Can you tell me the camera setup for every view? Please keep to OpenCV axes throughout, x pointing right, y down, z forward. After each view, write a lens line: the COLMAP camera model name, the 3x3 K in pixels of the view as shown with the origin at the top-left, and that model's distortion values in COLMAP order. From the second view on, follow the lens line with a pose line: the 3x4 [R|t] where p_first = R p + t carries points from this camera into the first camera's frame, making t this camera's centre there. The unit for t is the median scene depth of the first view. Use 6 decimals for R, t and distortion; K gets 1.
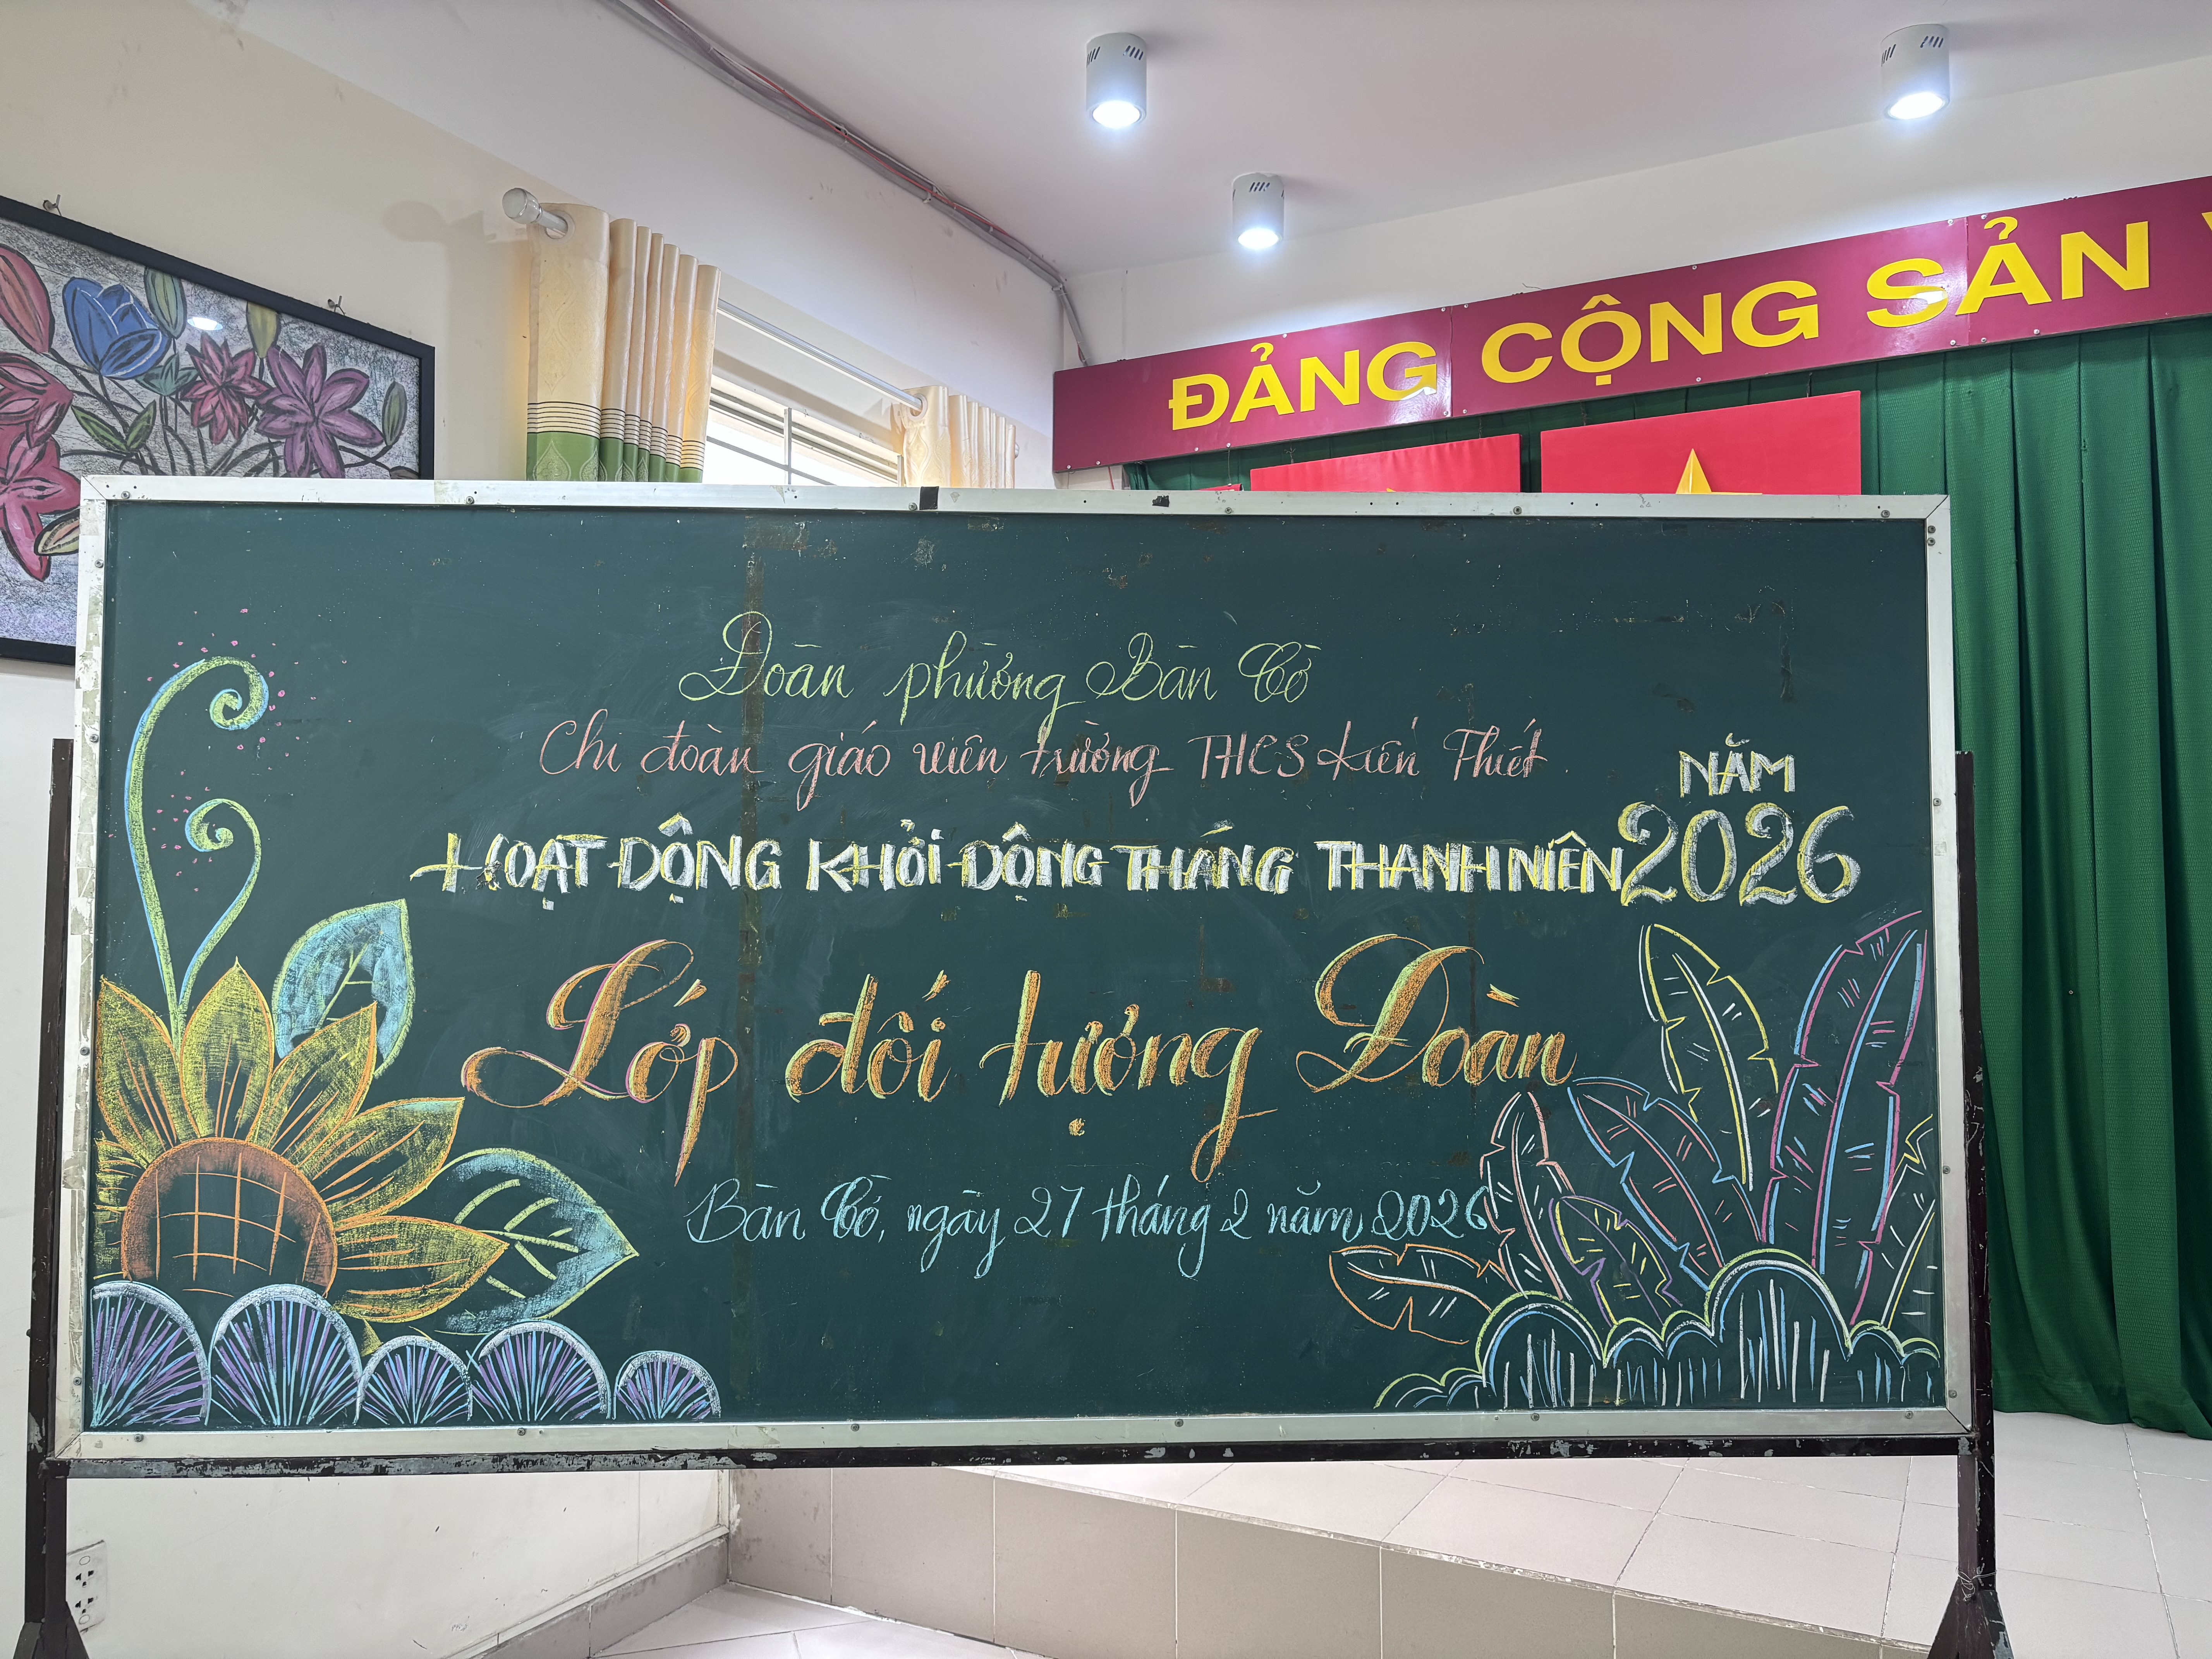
lens RADIAL K [[1672.6, 0, 1161.1], [0, 1672.6, 786.8], [0, 0, 1]] dist [0.036177, -0.037333]
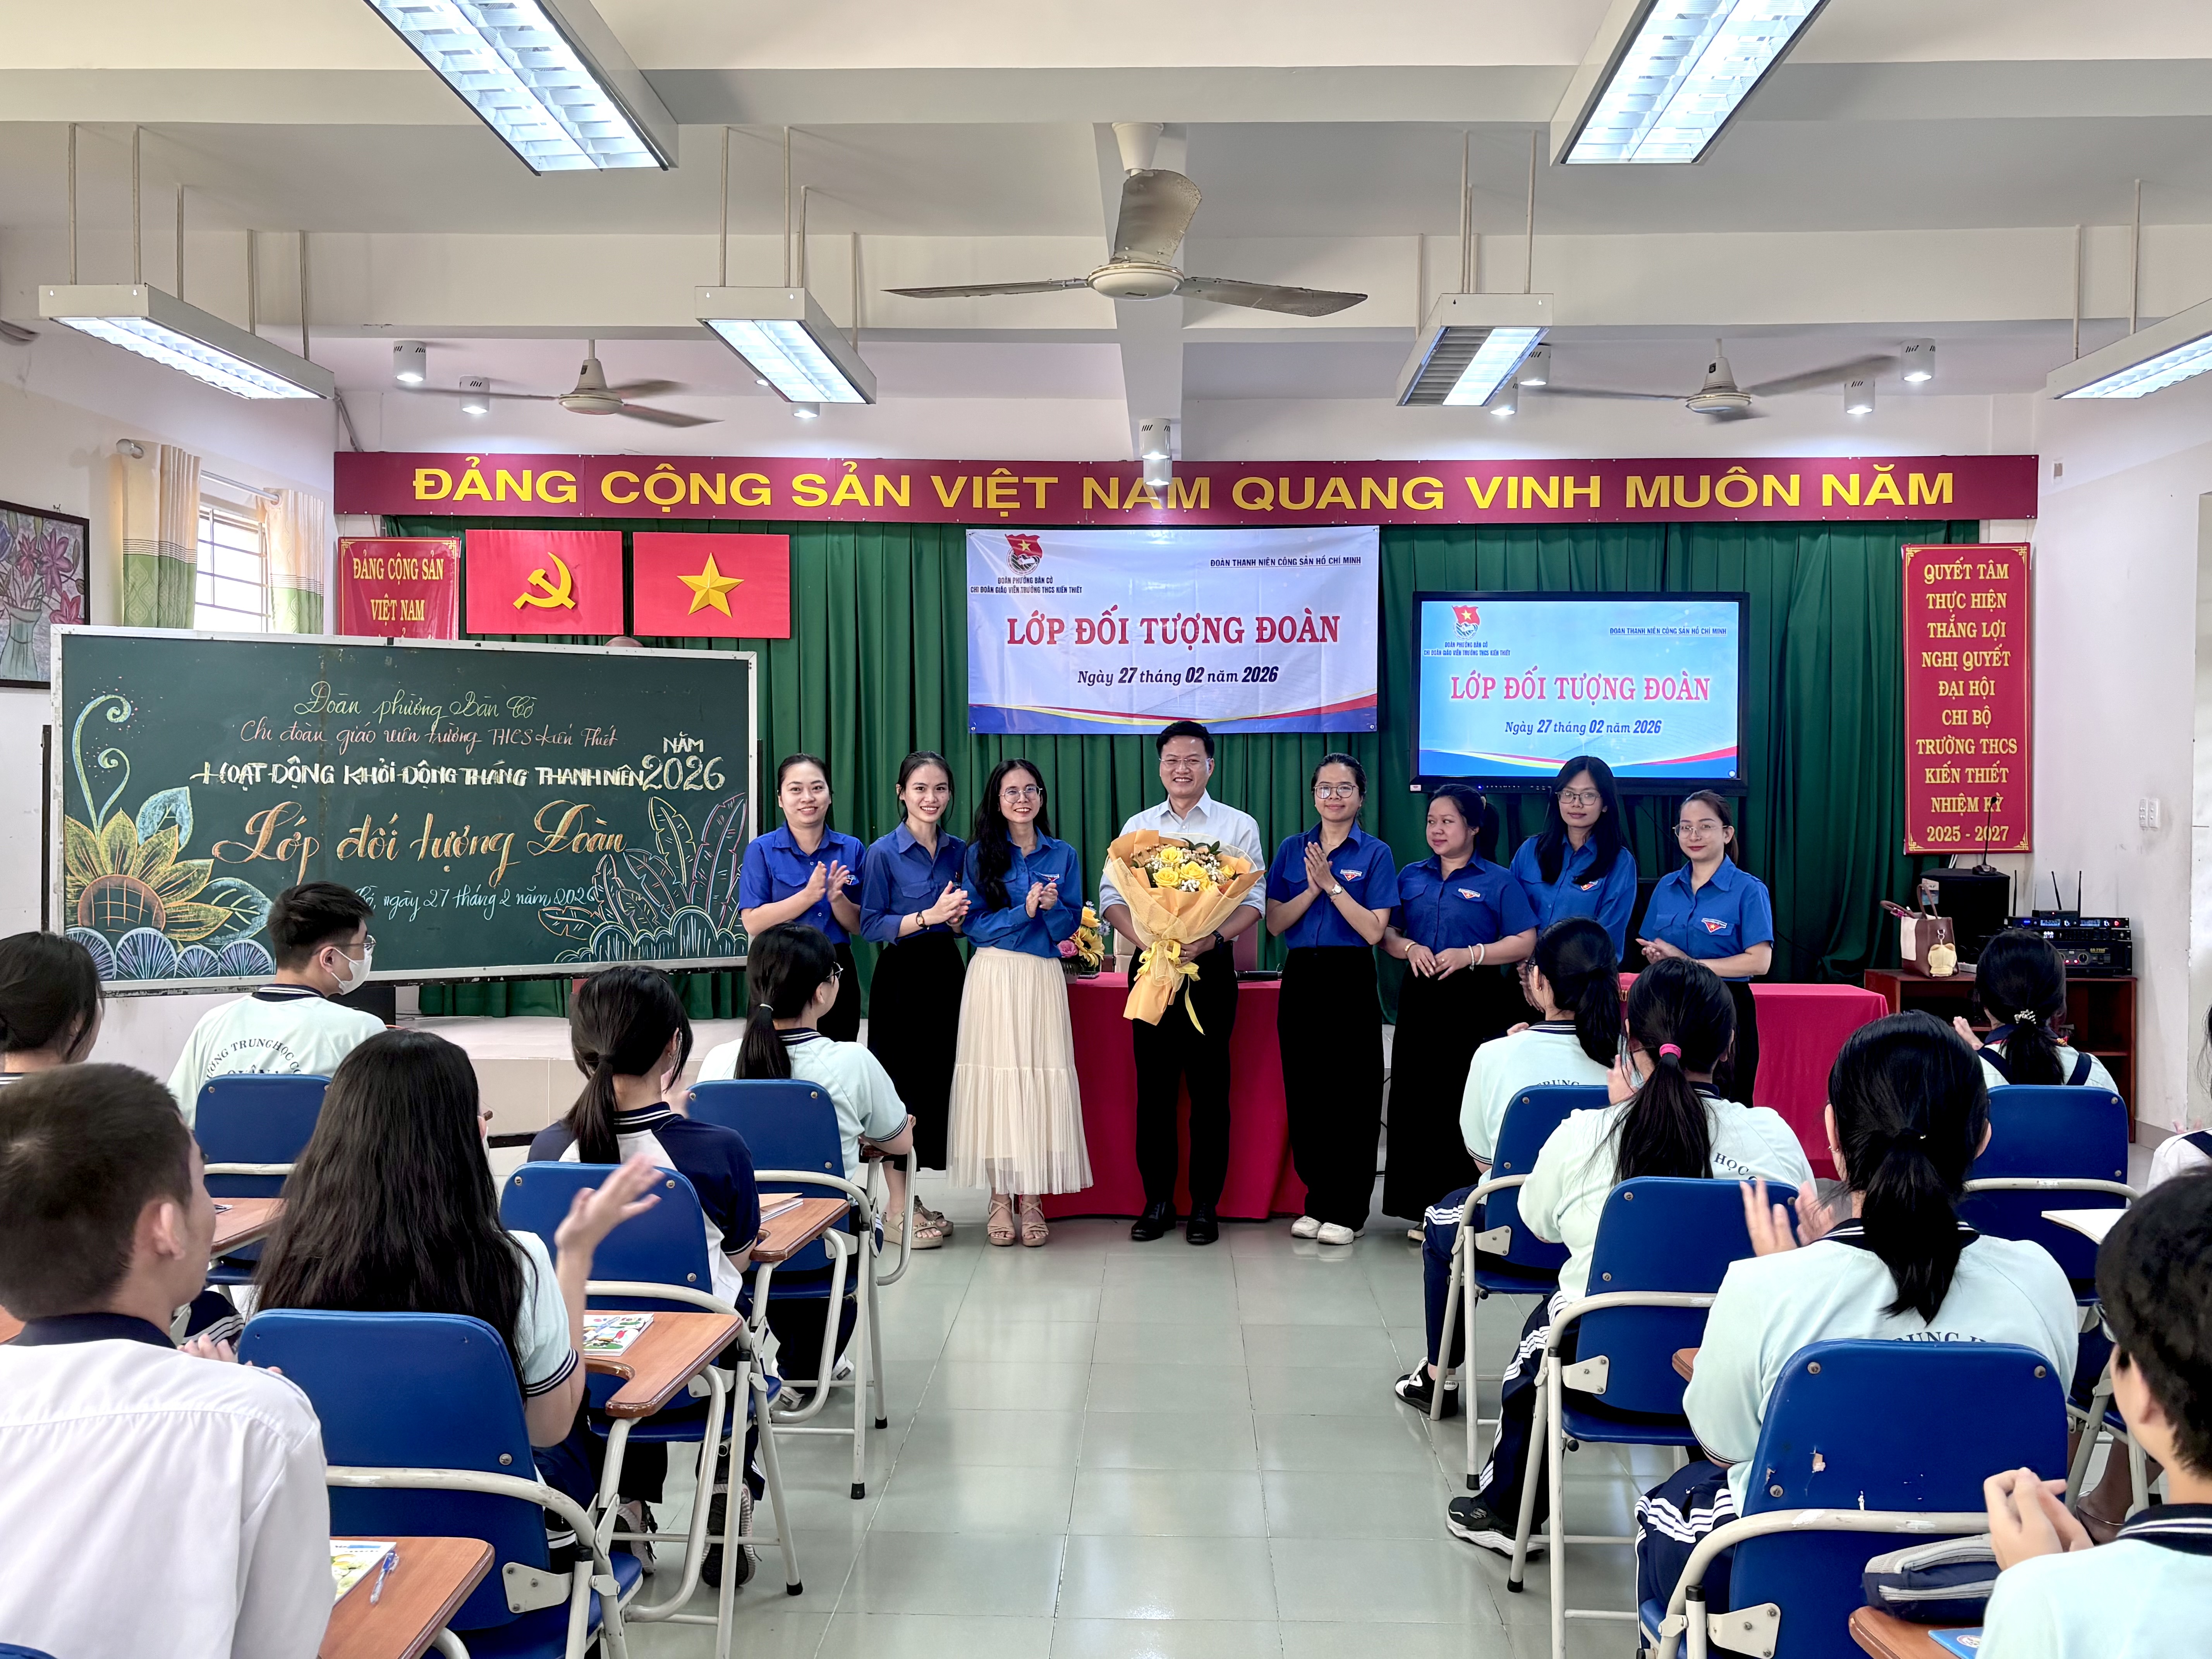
lens RADIAL K [[2084.2, 0, 1120.4], [0, 2084.2, 853.6], [0, 0, 1]] dist [0.002659, 0.000000]
pose [[0.910663, -0.008996, 0.413051, -0.465154], [-0.037752, 0.993768, 0.104877, -0.230447], [-0.411421, -0.111101, 0.904649, -2.620456]]
